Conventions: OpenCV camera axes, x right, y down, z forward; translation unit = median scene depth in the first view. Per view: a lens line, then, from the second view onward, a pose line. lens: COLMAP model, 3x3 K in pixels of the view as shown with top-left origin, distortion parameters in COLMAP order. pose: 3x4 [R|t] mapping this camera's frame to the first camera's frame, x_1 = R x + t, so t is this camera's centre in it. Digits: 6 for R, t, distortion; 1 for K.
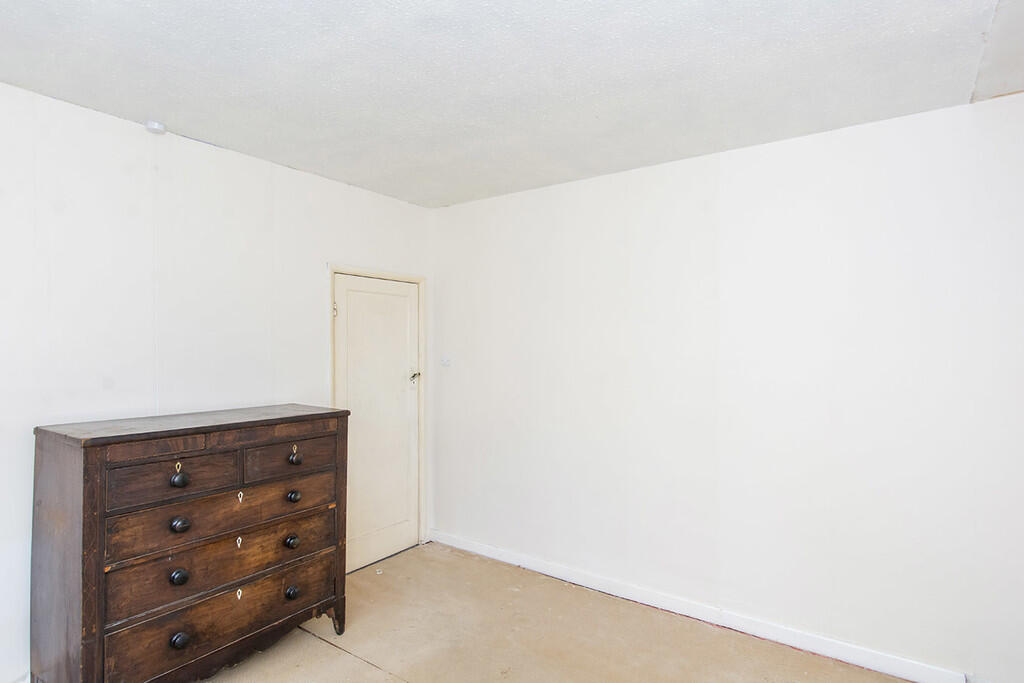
lens RADIAL K [[544.5, 0, 517.5], [0, 544.5, 347.3], [0, 0, 1]] dist [0.000711, -0.002723]
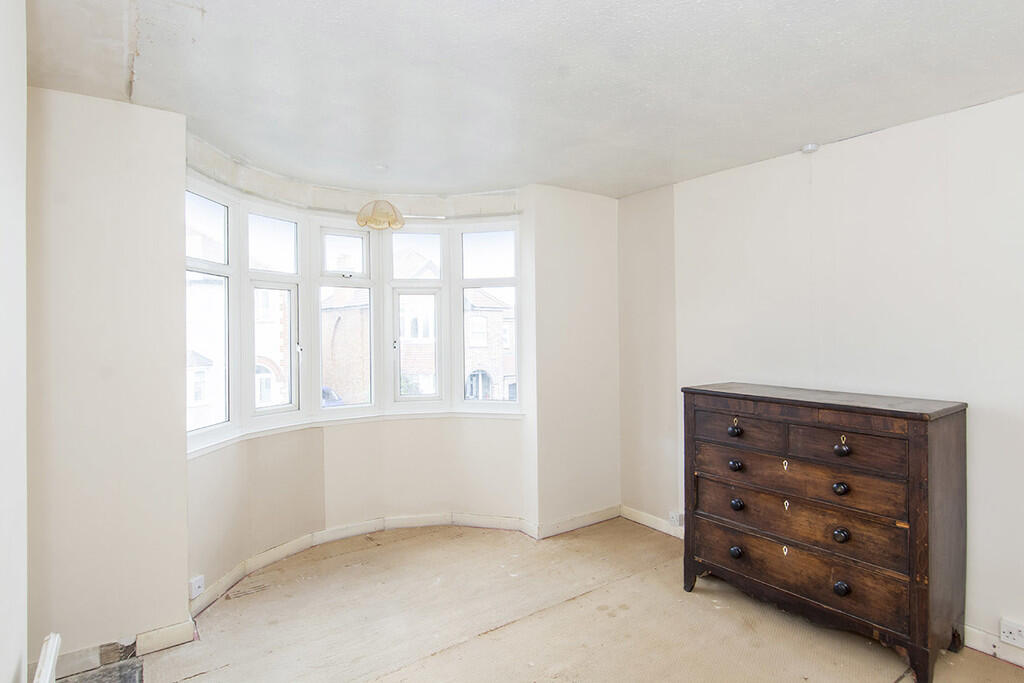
lens RADIAL K [[544.5, 0, 516.5], [0, 544.5, 332.0], [0, 0, 1]] dist [0.000711, -0.002723]
pose [[-0.316446, 0.008977, -0.948568, 0.727452], [0.001093, 0.999958, 0.009098, -0.011376], [0.948610, 0.001842, -0.316442, 0.819968]]
